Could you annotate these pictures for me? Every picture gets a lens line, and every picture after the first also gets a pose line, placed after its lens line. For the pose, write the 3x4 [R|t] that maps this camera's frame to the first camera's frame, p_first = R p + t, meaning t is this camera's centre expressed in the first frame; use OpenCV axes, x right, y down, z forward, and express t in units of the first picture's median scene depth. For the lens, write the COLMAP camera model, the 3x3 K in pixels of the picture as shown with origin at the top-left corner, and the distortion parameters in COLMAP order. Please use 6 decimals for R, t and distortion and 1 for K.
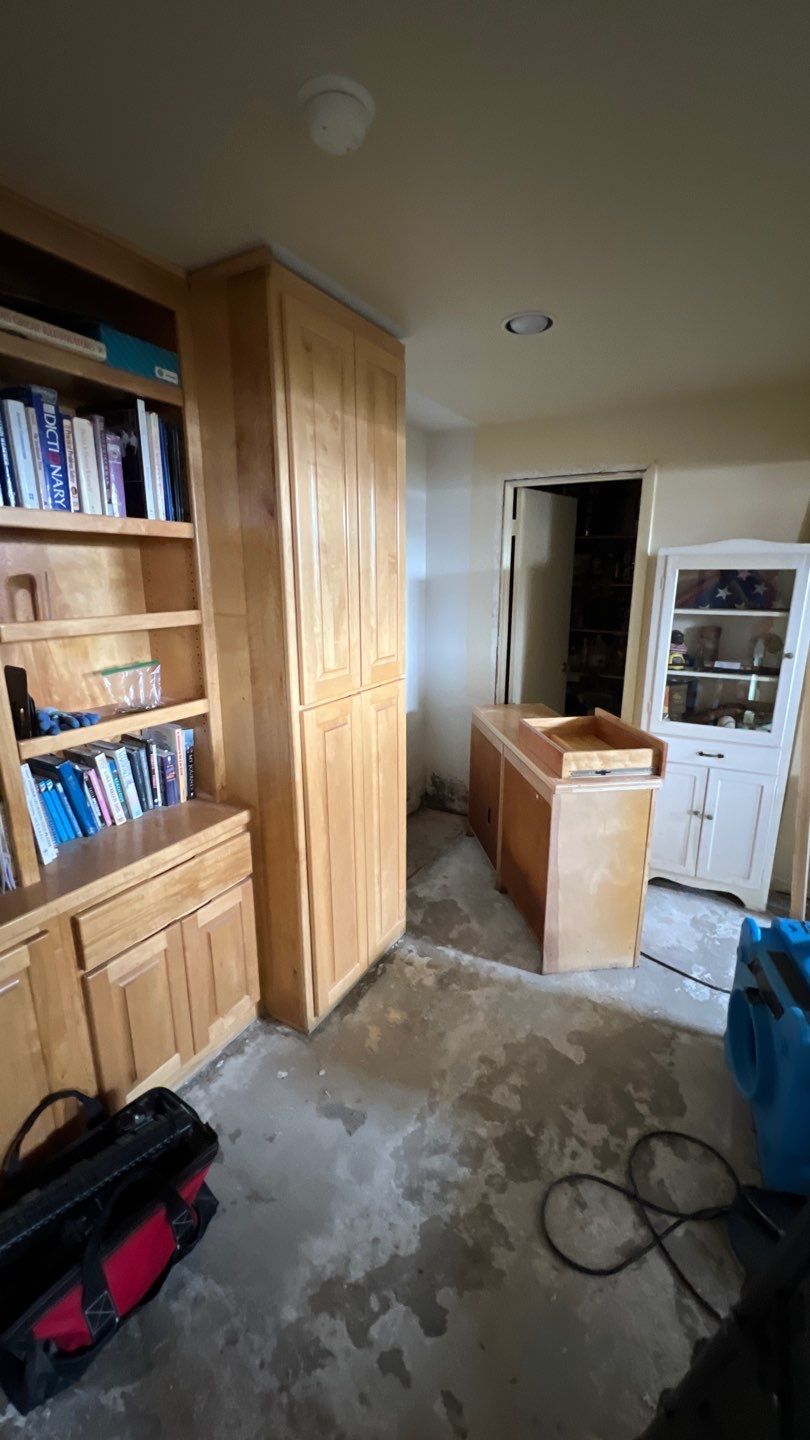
lens RADIAL K [[579.4, 0, 407.7], [0, 579.4, 719.3], [0, 0, 1]] dist [-0.000492, 0.001016]
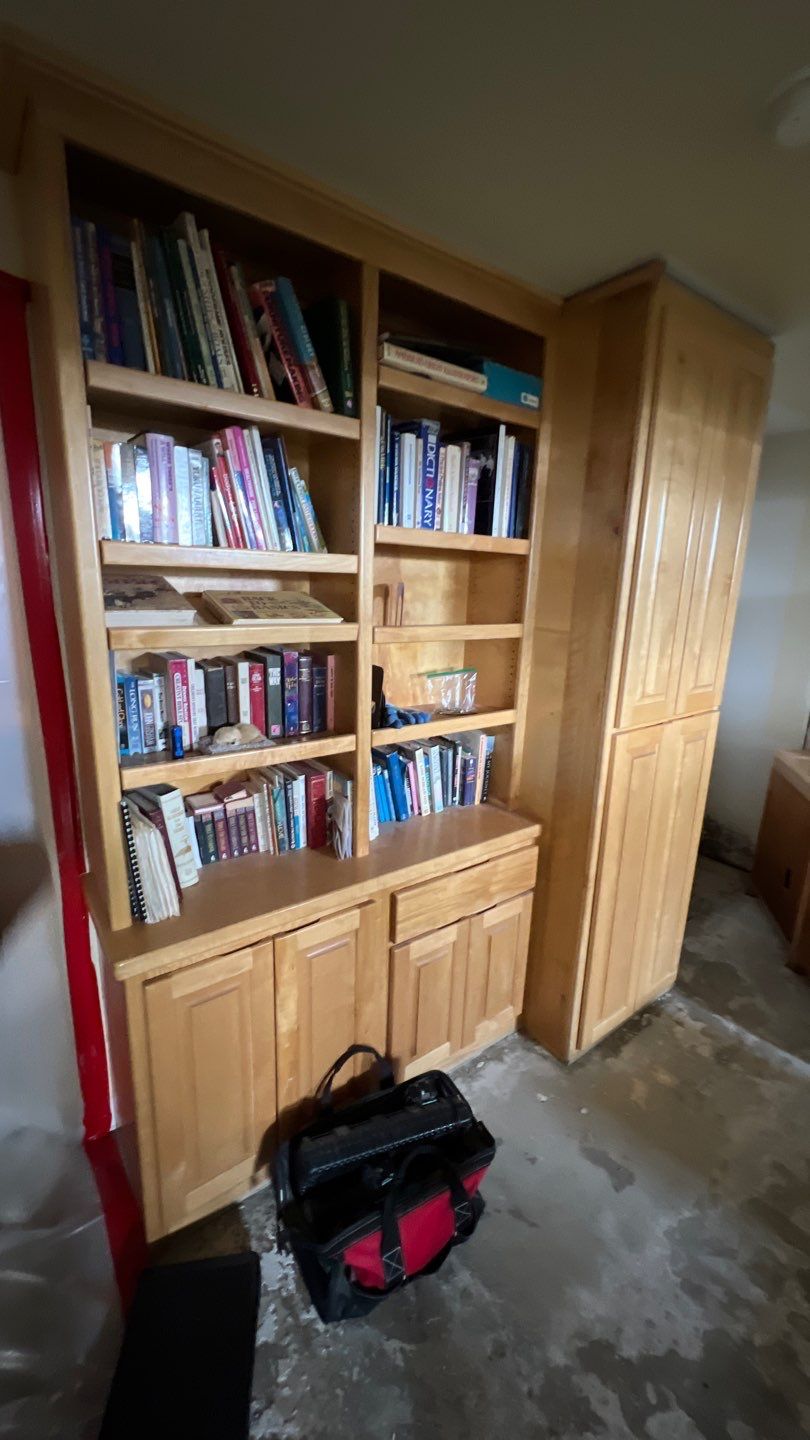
lens RADIAL K [[579.4, 0, 407.5], [0, 579.4, 719.3], [0, 0, 1]] dist [-0.000492, 0.001016]
pose [[0.917838, 0.123185, -0.377358, -0.147234], [-0.130361, 0.991445, 0.006574, -0.000232], [0.374940, 0.043158, 0.926044, -0.026041]]
